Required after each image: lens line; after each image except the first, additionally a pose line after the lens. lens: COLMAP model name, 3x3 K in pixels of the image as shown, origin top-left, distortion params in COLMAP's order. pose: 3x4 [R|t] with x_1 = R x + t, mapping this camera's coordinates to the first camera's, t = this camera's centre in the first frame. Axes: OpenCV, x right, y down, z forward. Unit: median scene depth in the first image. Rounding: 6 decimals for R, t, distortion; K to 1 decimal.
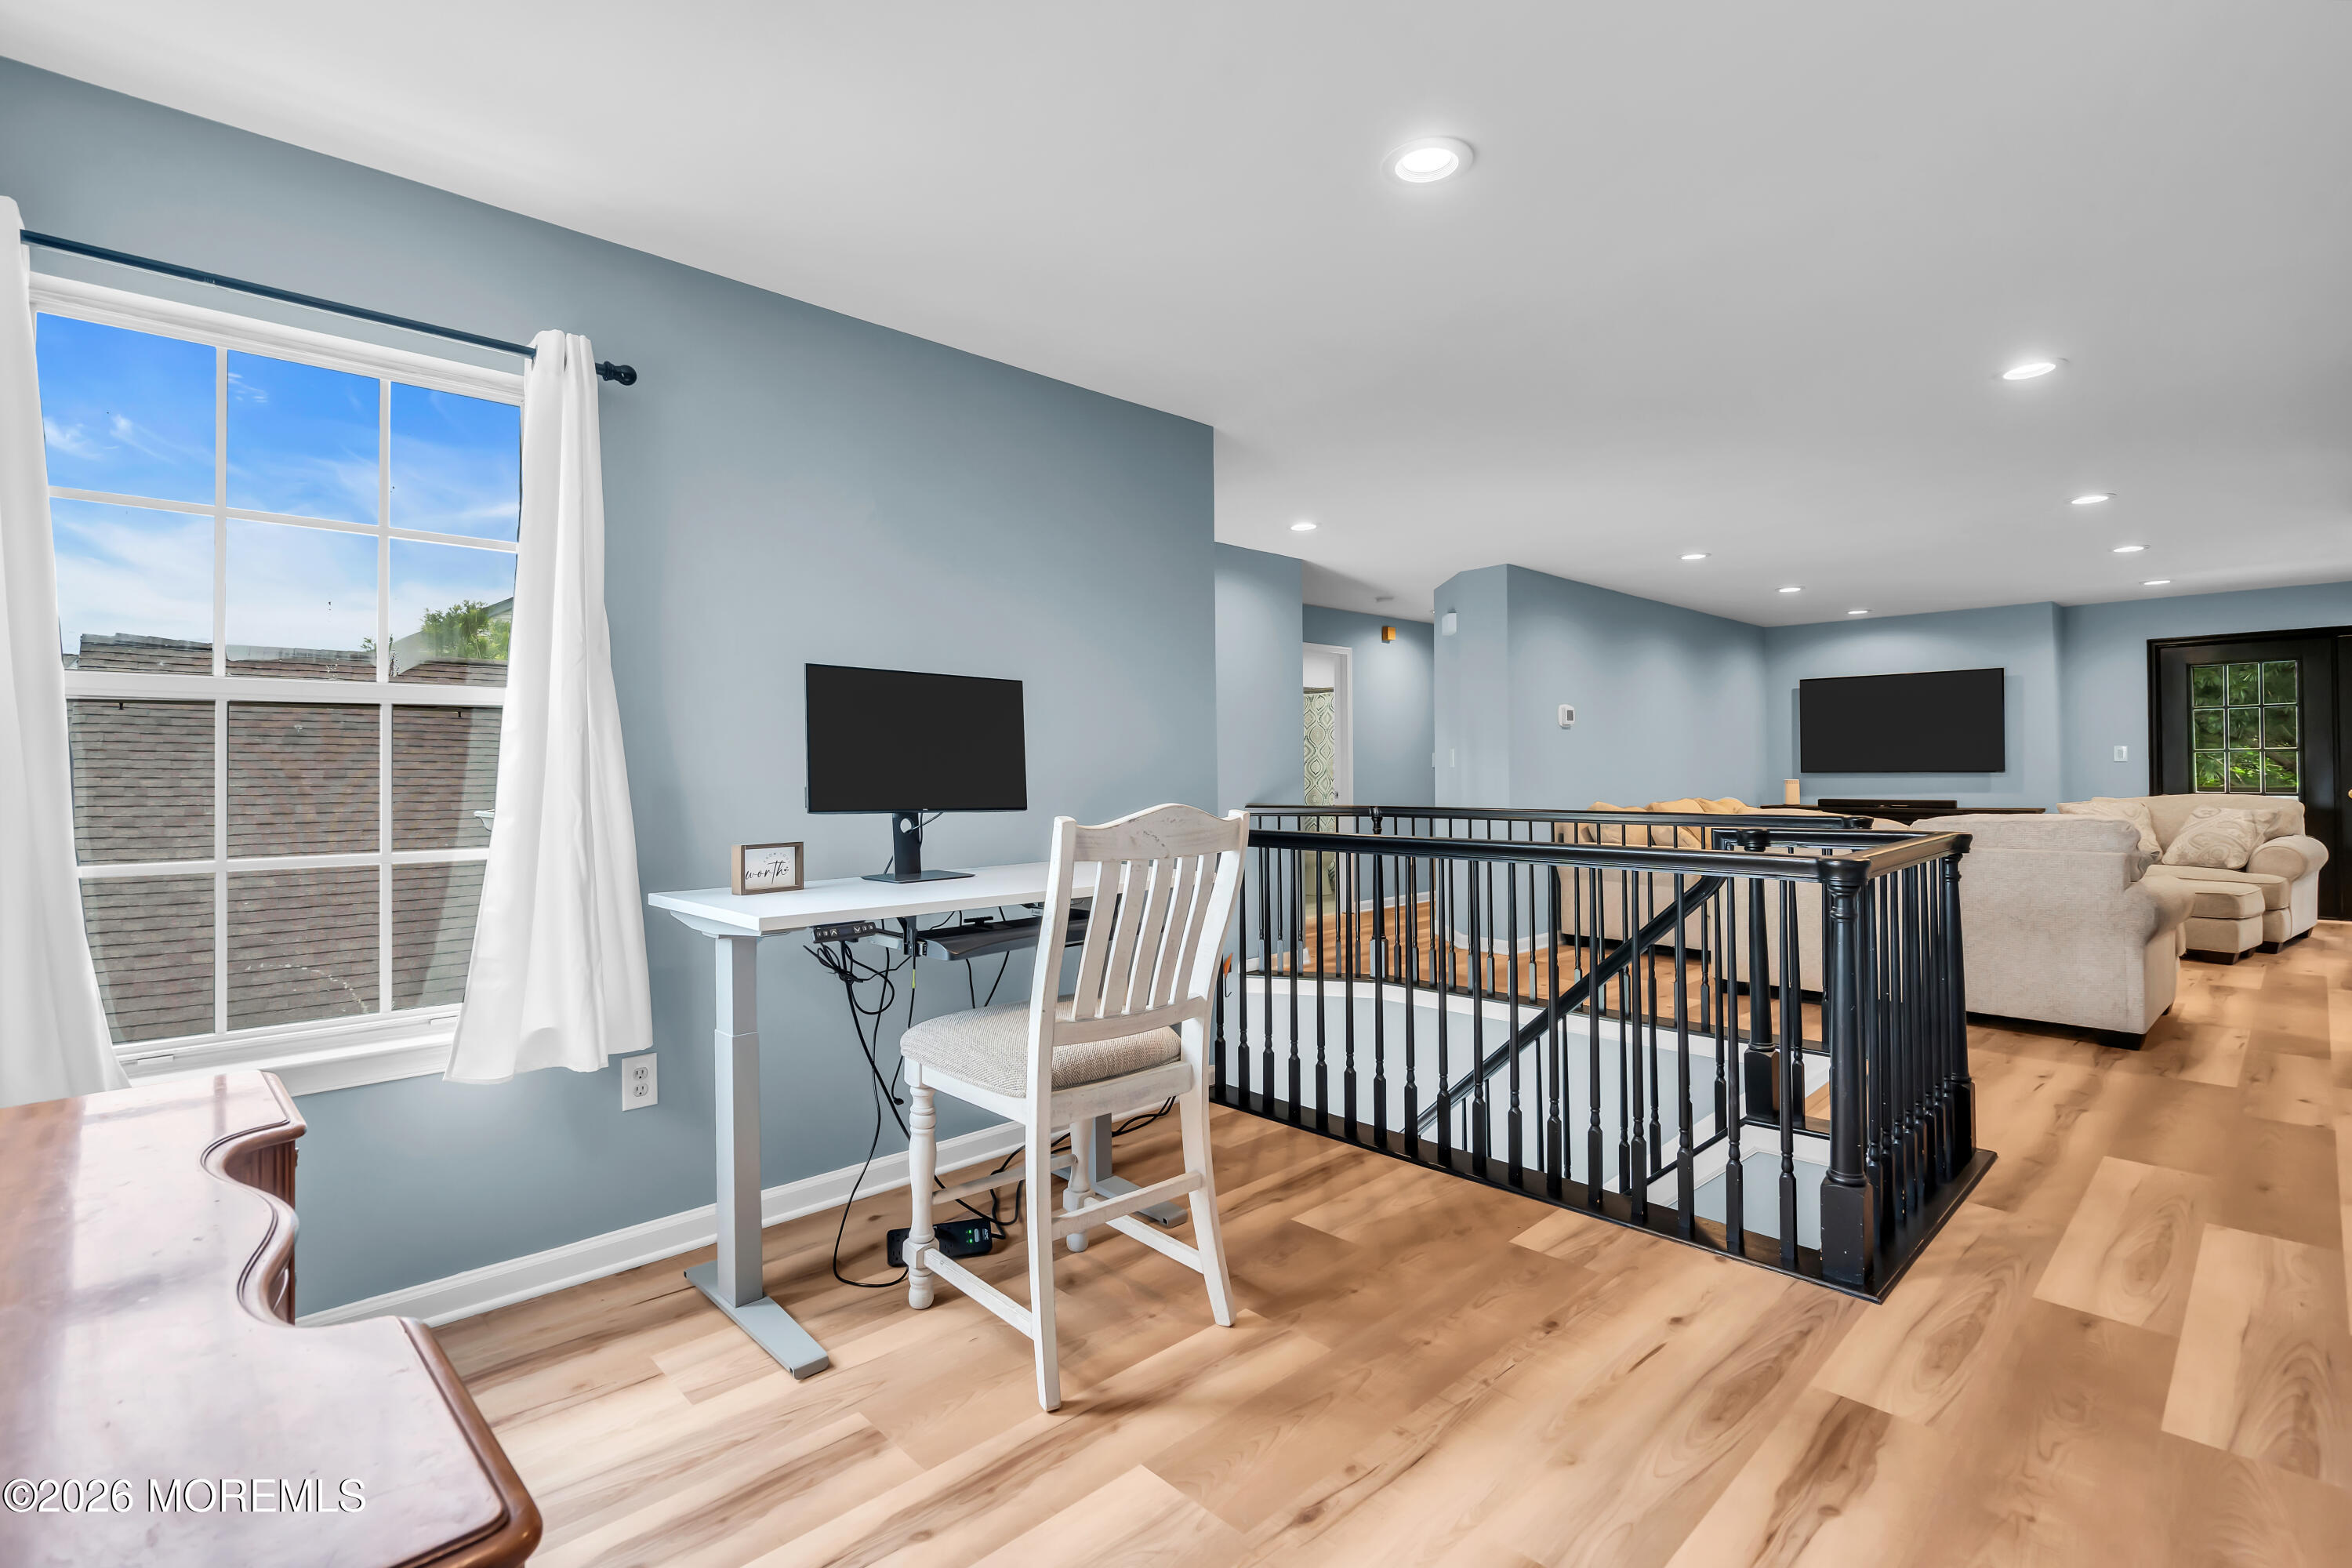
lens RADIAL K [[1064.7, 0, 1170.9], [0, 1064.7, 771.1], [0, 0, 1]] dist [-0.007009, 0.004181]
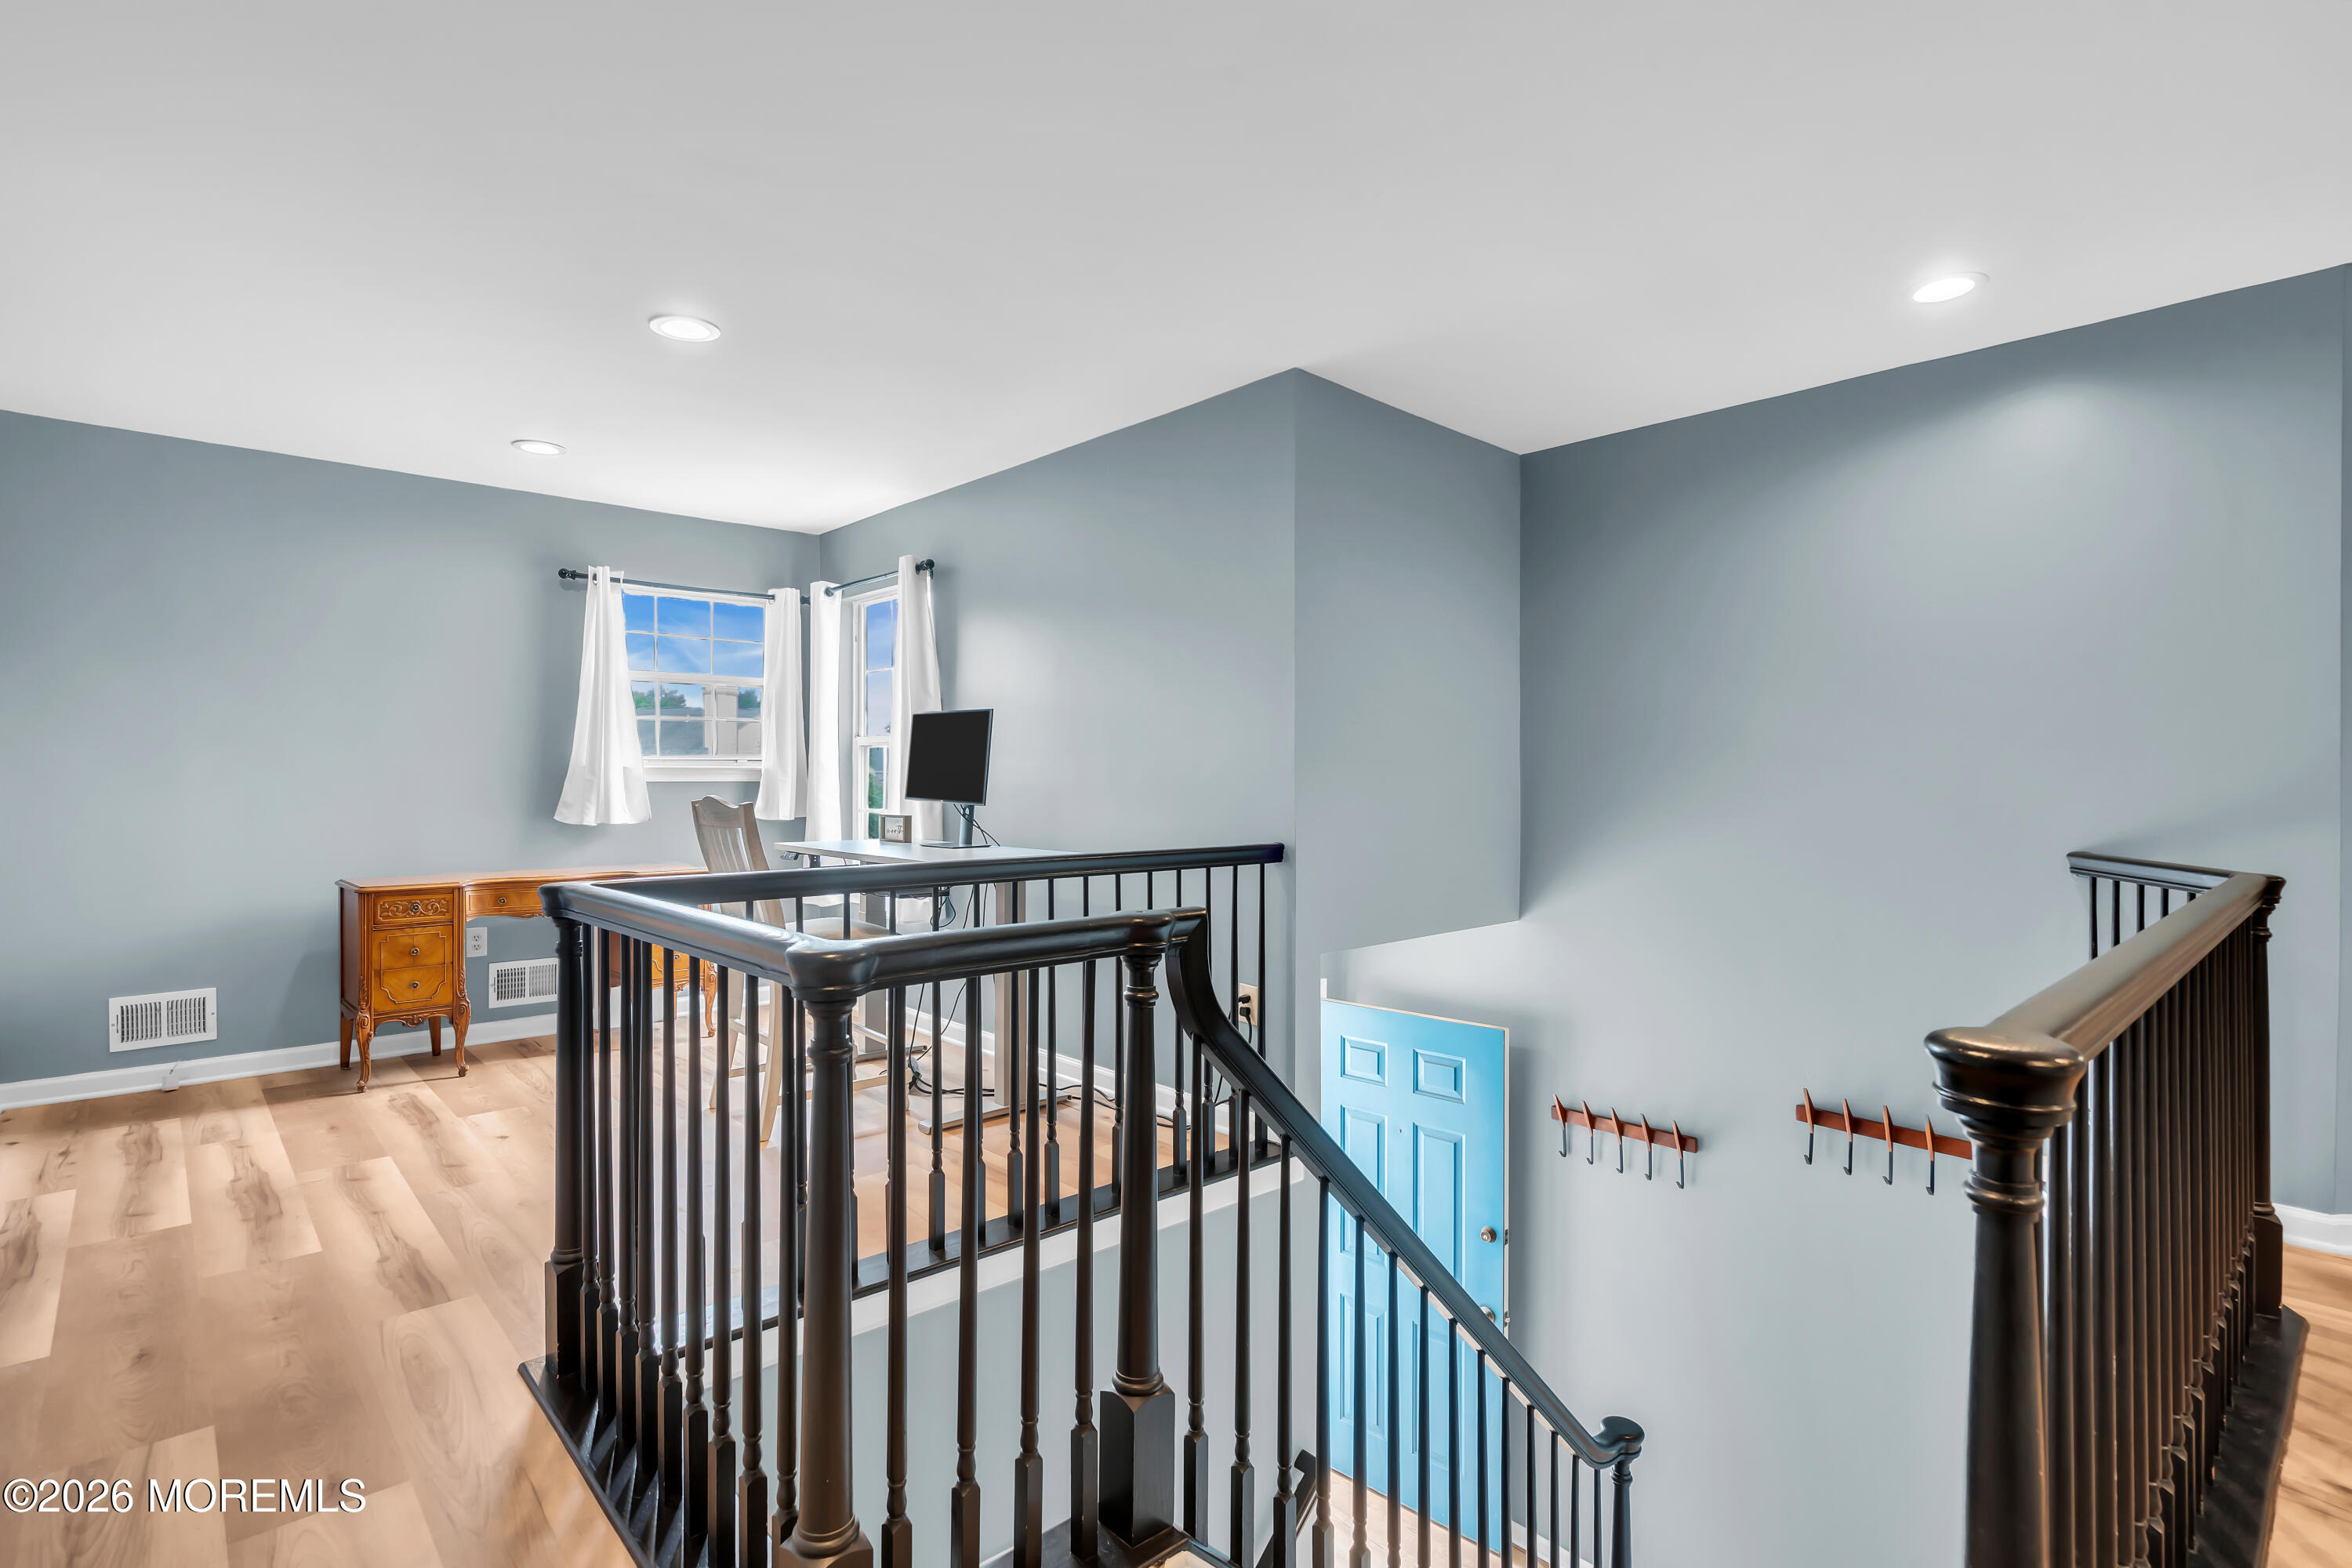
lens RADIAL K [[1138.3, 0, 1167.1], [0, 1138.3, 785.9], [0, 0, 1]] dist [0.003962, 0.001399]
pose [[-0.024697, 0.020535, -0.999484, 1.984127], [0.005218, 0.999778, 0.020412, -0.022405], [0.999681, -0.004711, -0.024799, 1.933427]]
